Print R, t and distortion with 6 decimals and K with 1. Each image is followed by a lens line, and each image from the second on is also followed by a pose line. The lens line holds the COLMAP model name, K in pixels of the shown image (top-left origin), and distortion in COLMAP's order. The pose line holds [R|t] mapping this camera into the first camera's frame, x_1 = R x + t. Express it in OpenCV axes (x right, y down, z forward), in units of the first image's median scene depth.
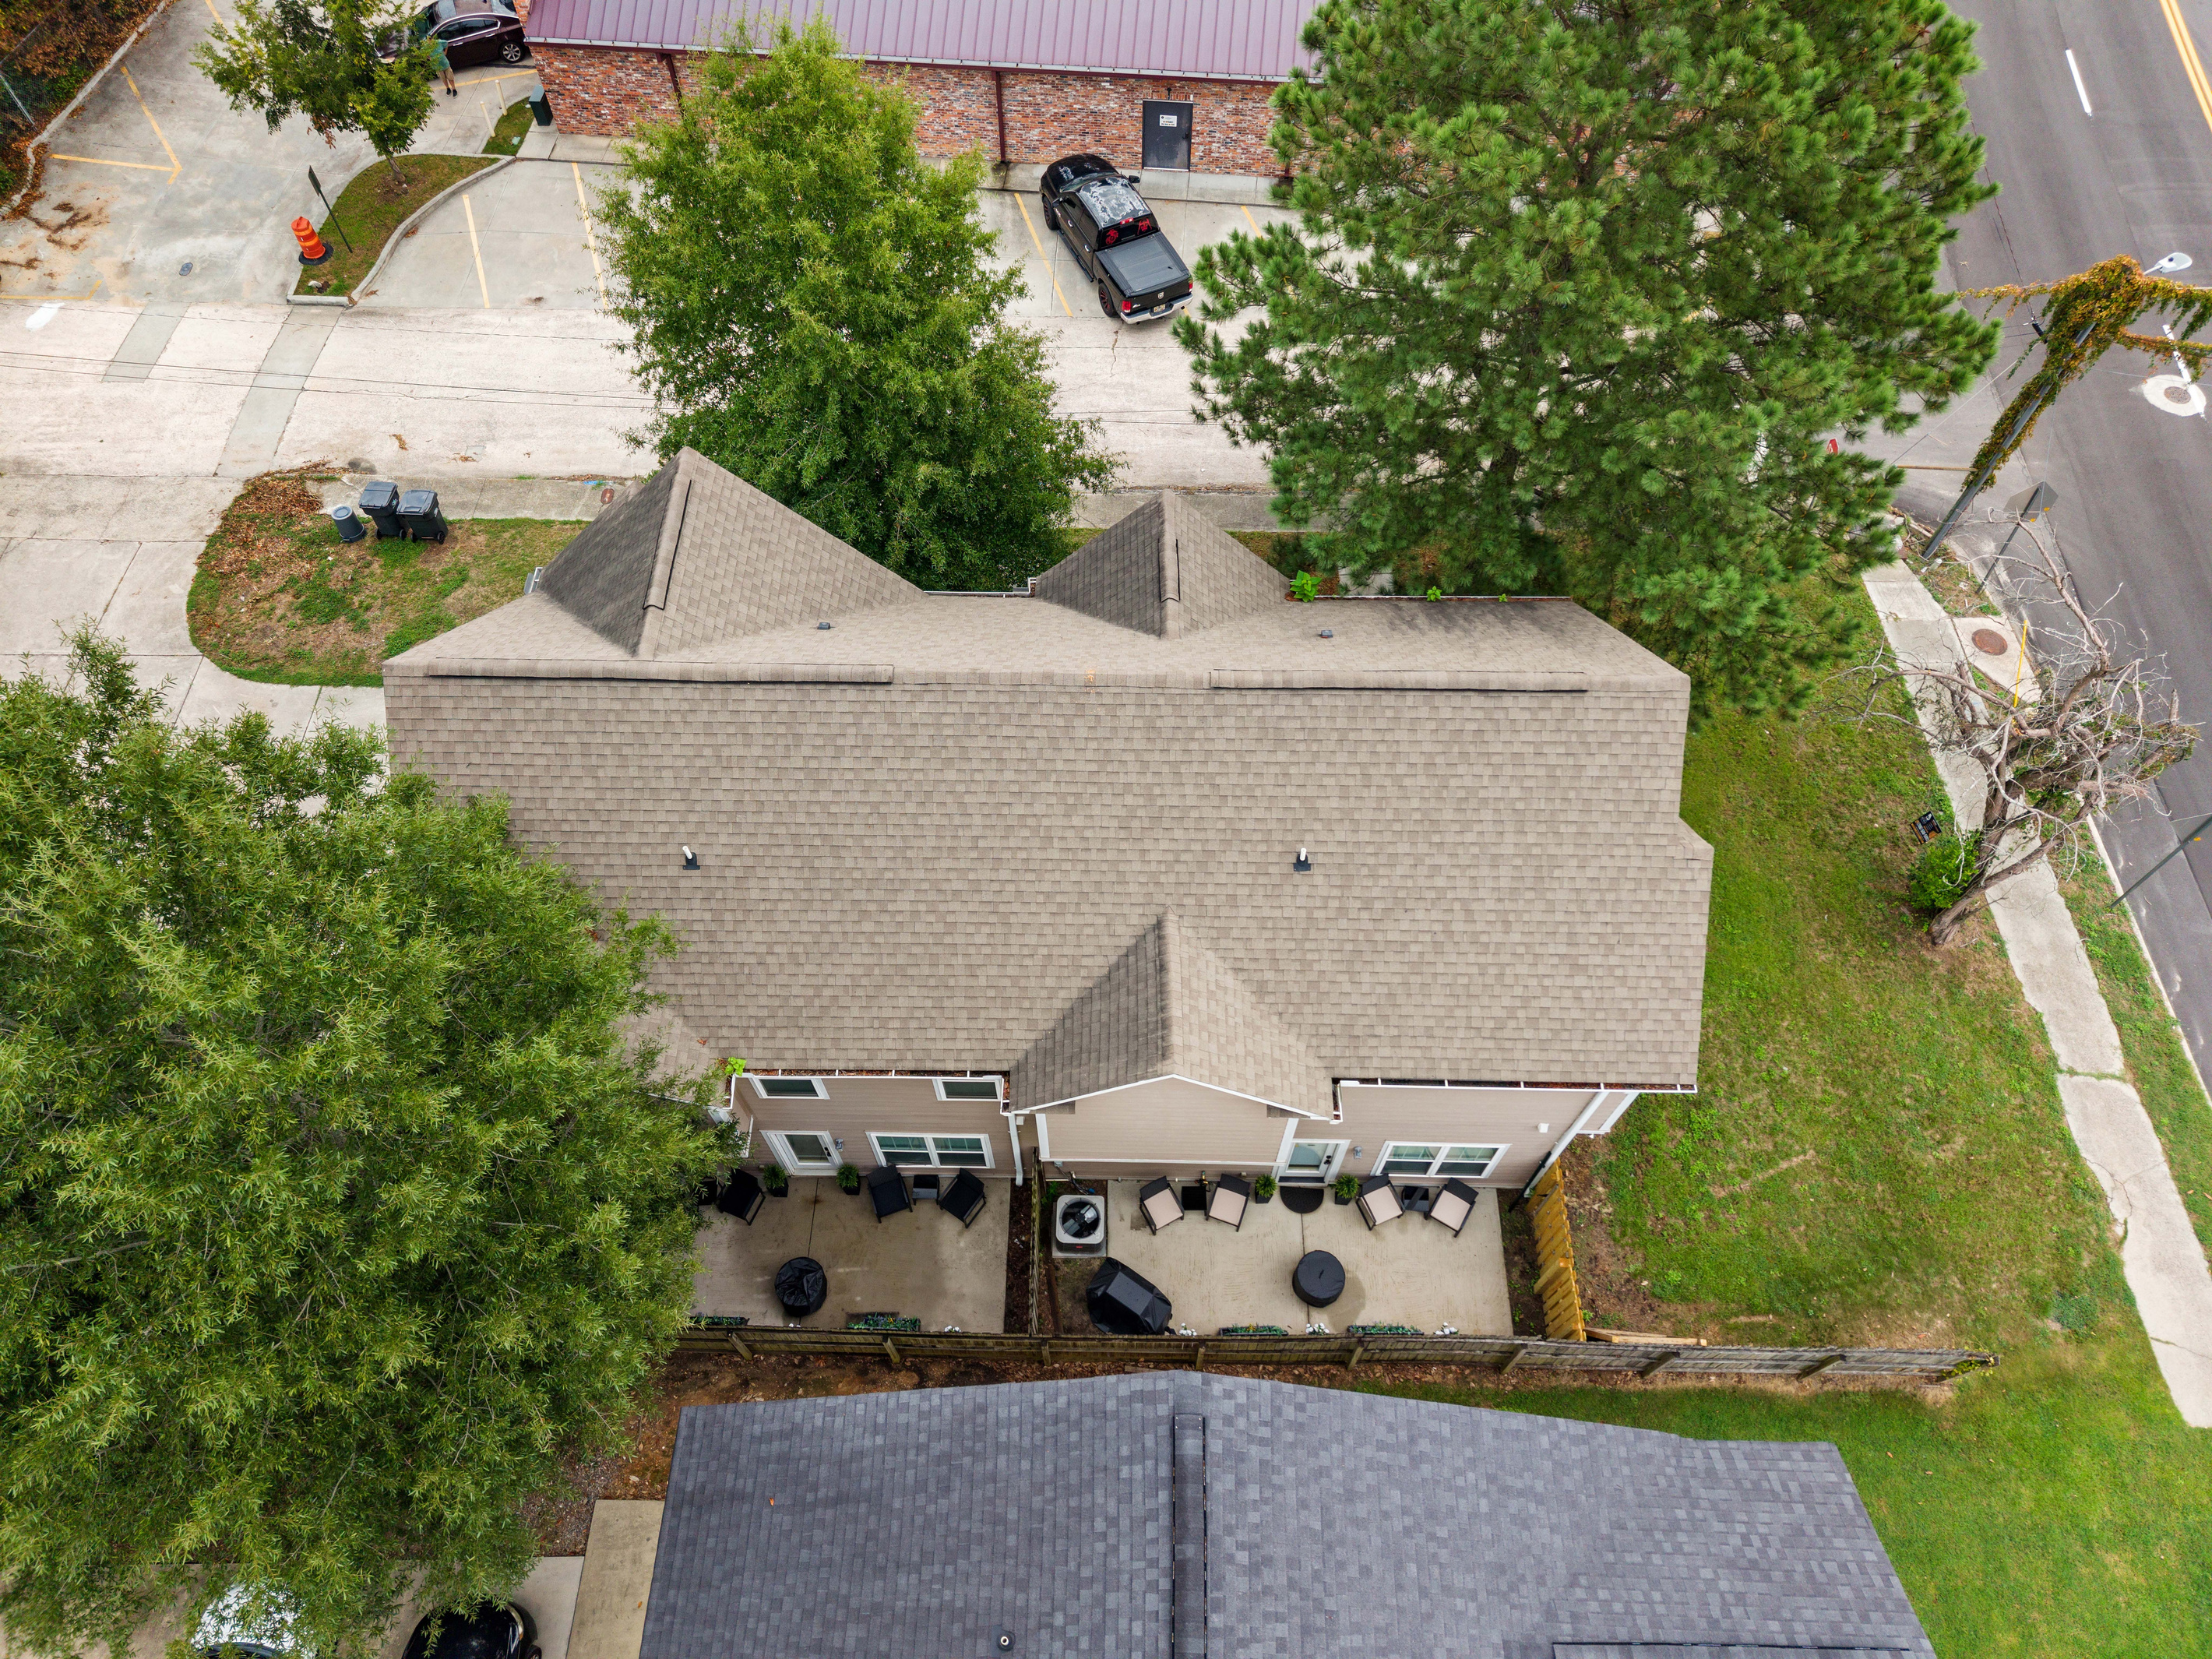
lens RADIAL K [[1479.2, 0, 1107.6], [0, 1479.2, 835.6], [0, 0, 1]] dist [0.013115, -0.008388]
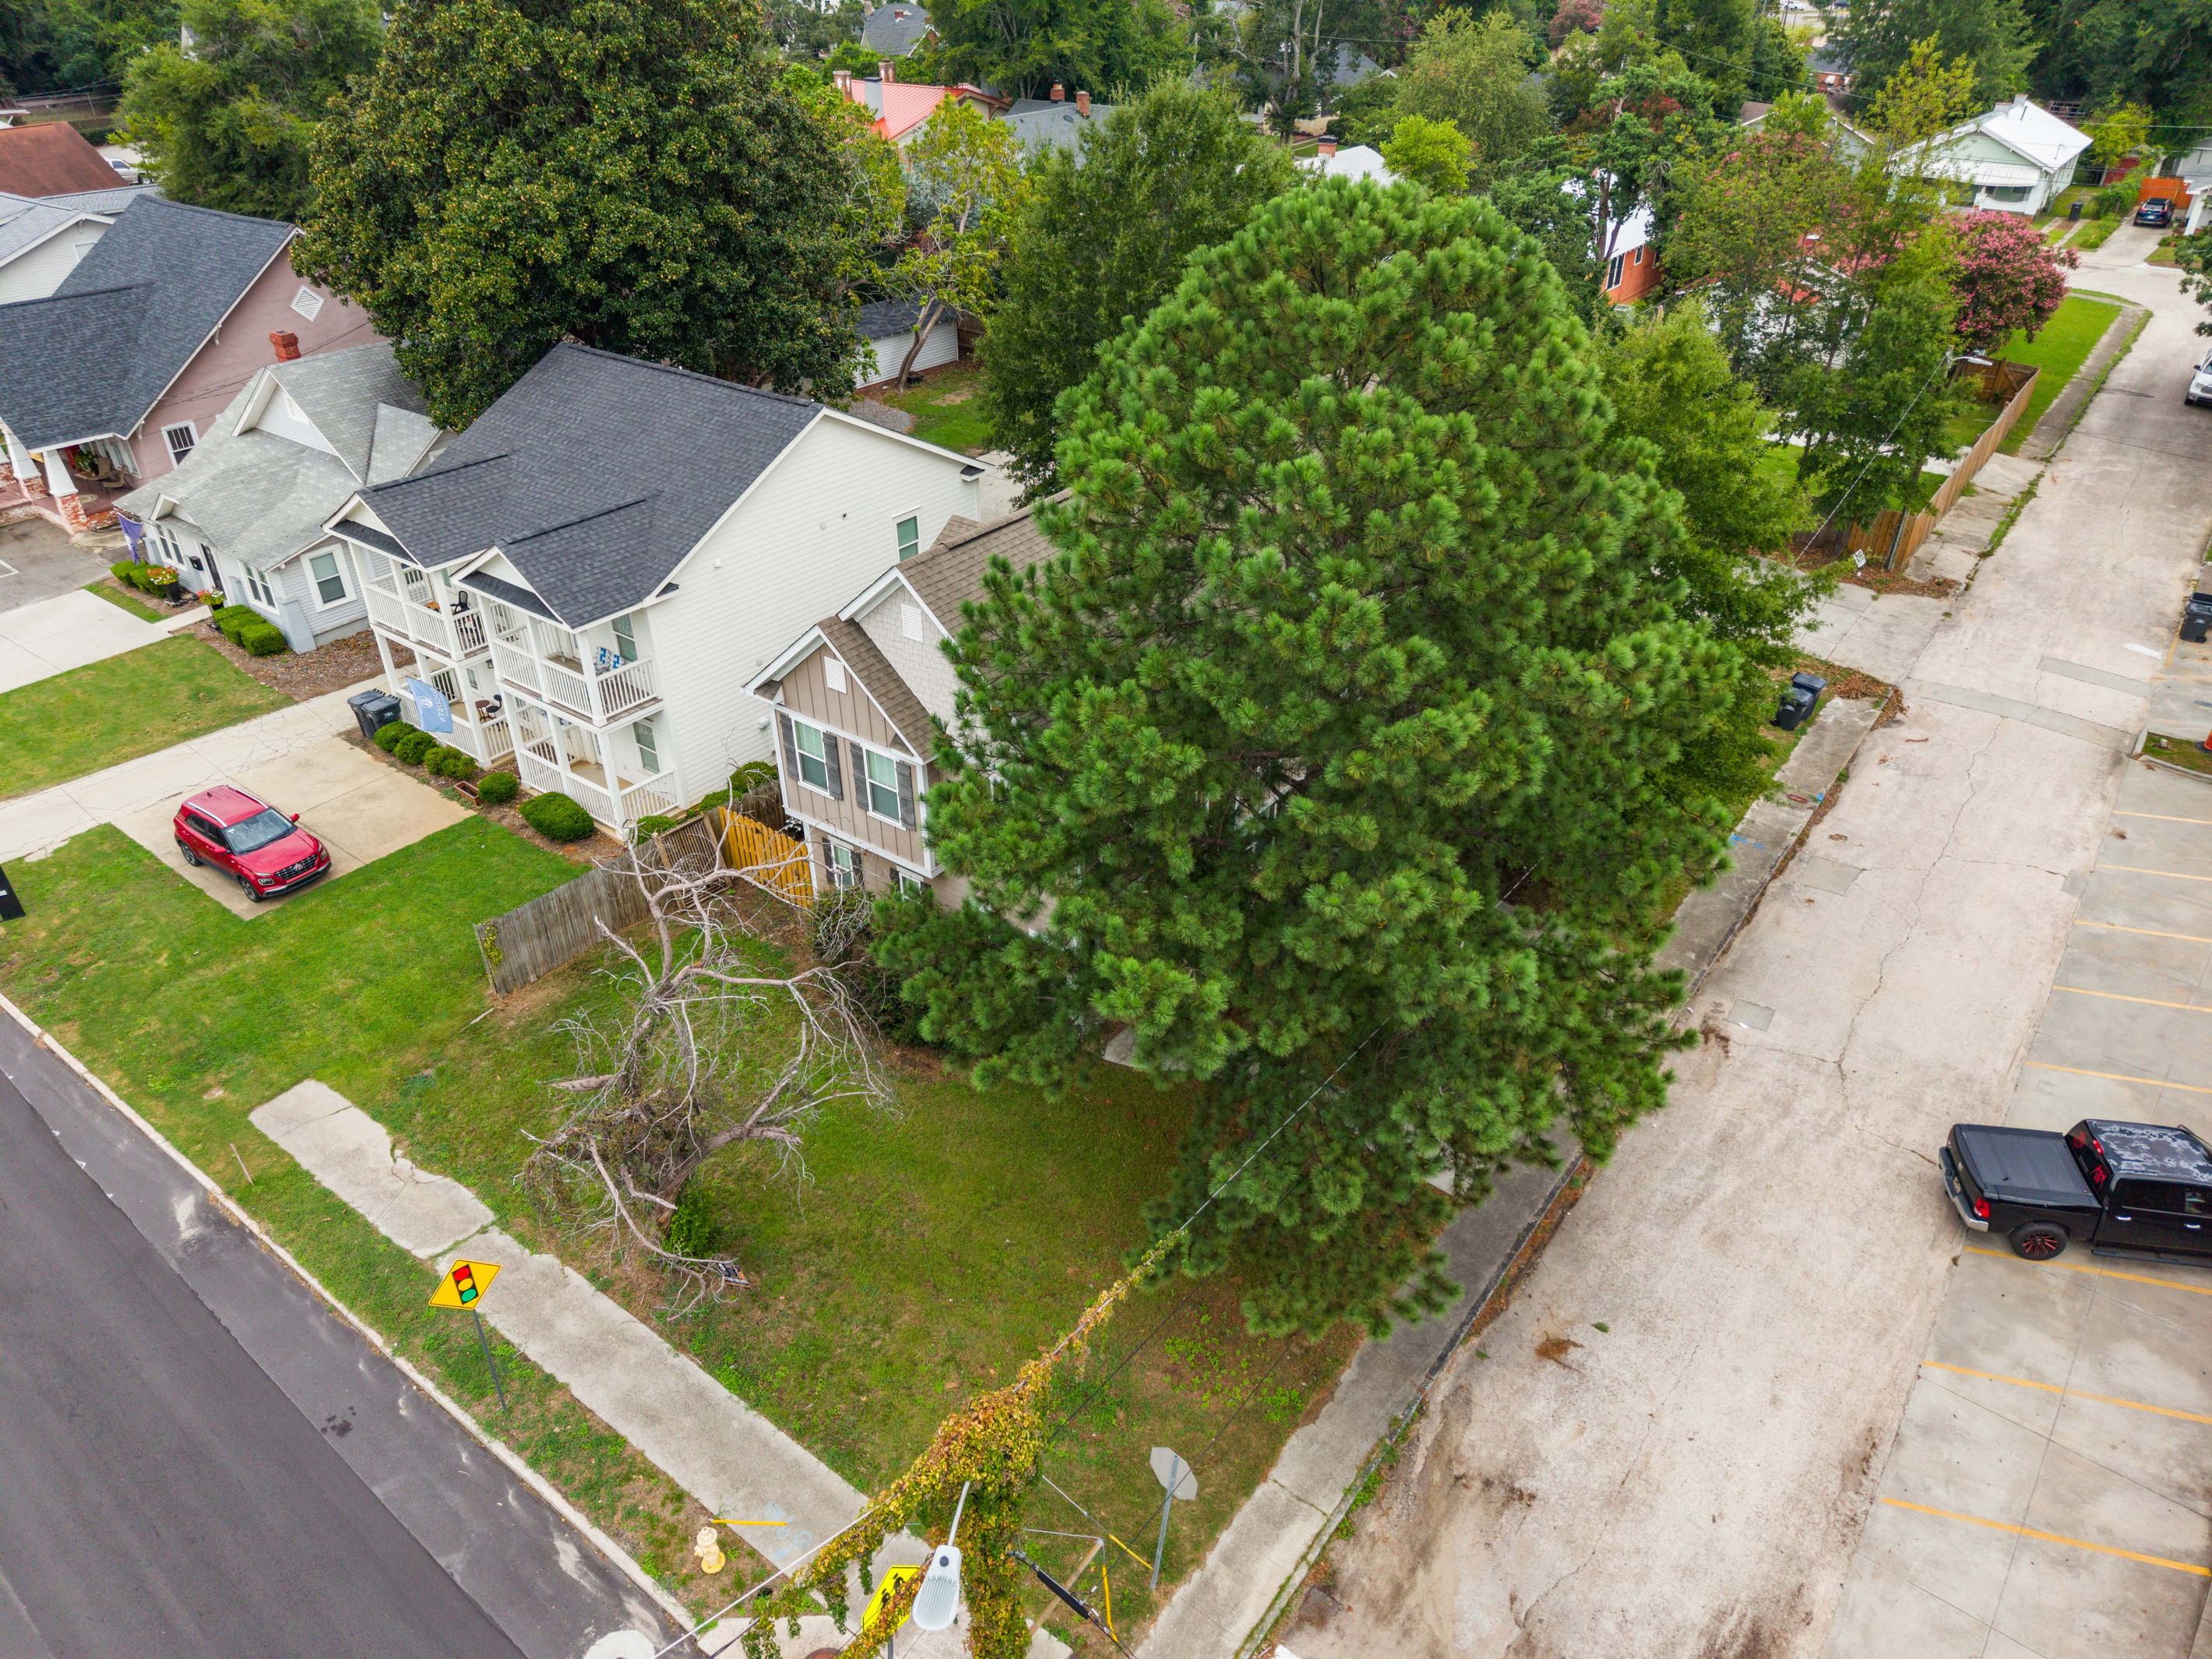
lens RADIAL K [[1479.2, 0, 1107.6], [0, 1479.2, 835.6], [0, 0, 1]] dist [0.013115, -0.008388]
pose [[-0.588762, 0.436643, -0.680222, 0.923811], [-0.688145, 0.170715, 0.705204, -0.817573], [0.424047, 0.883289, 0.199963, 0.728641]]
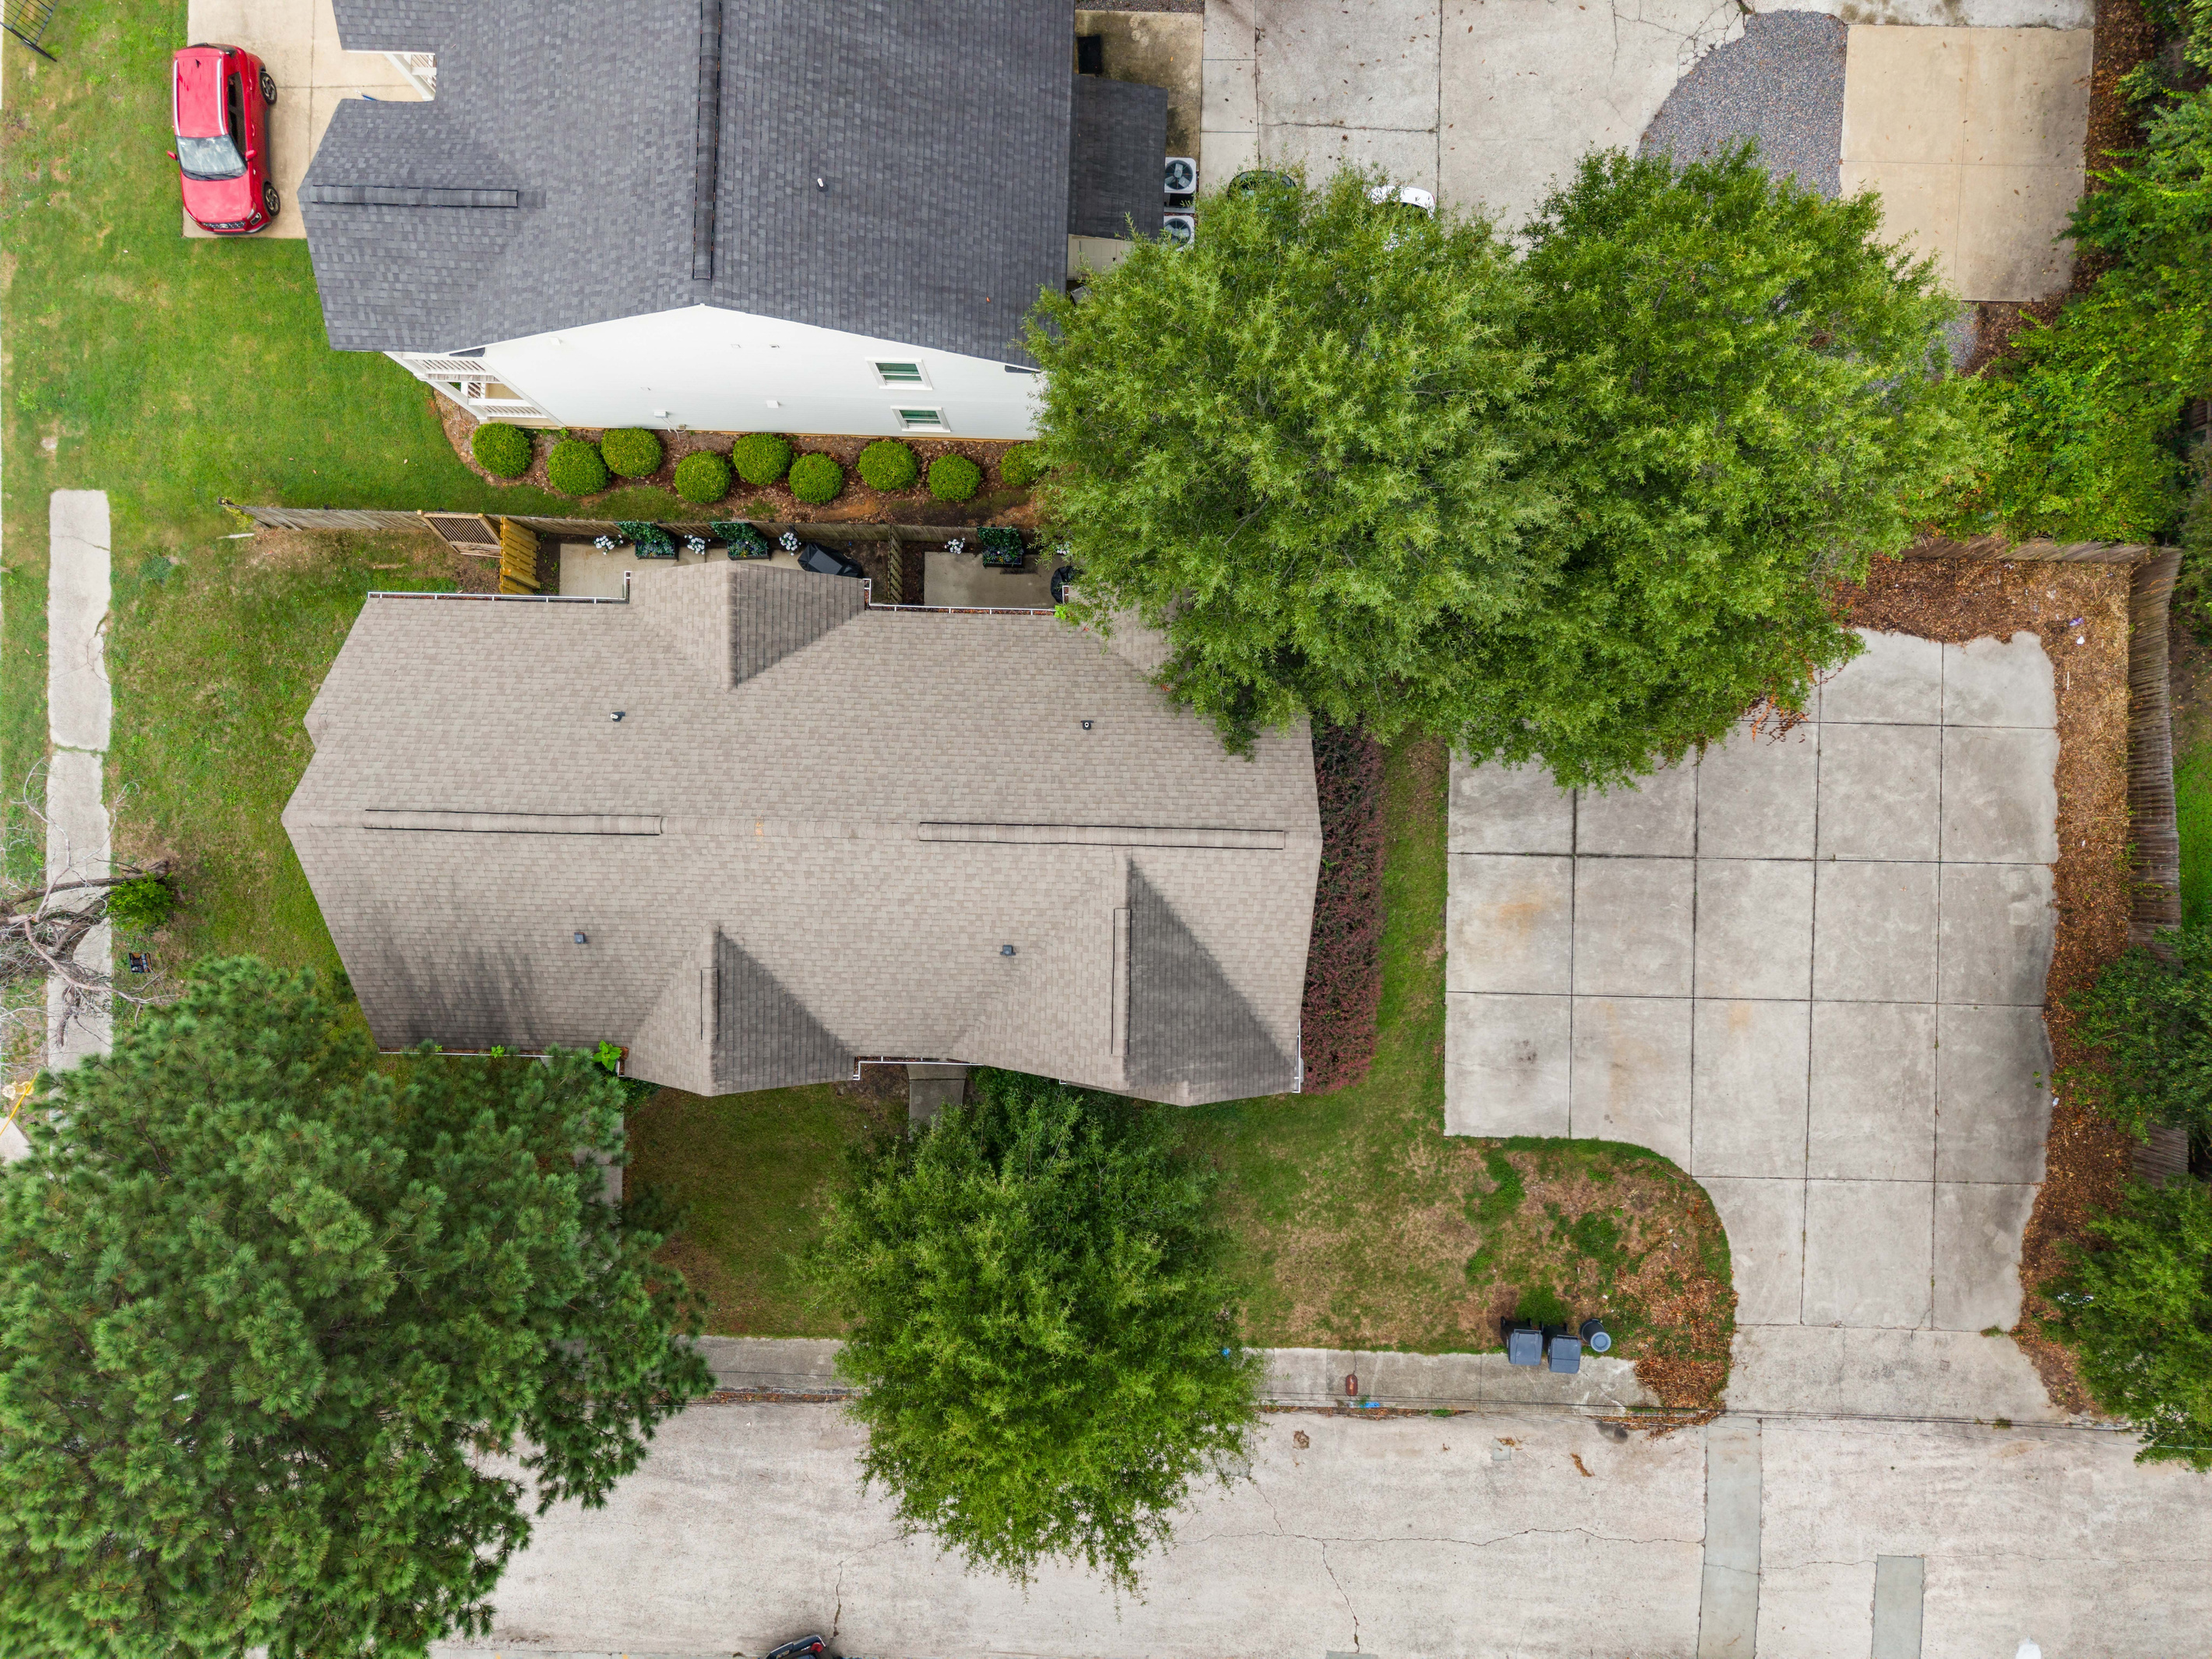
lens RADIAL K [[1479.2, 0, 1107.6], [0, 1479.2, 835.6], [0, 0, 1]] dist [0.013115, -0.008388]
pose [[-0.999958, -0.003926, 0.008270, -0.226884], [0.007707, -0.848525, 0.529099, -0.553332], [0.004940, 0.529140, 0.848520, -0.042159]]
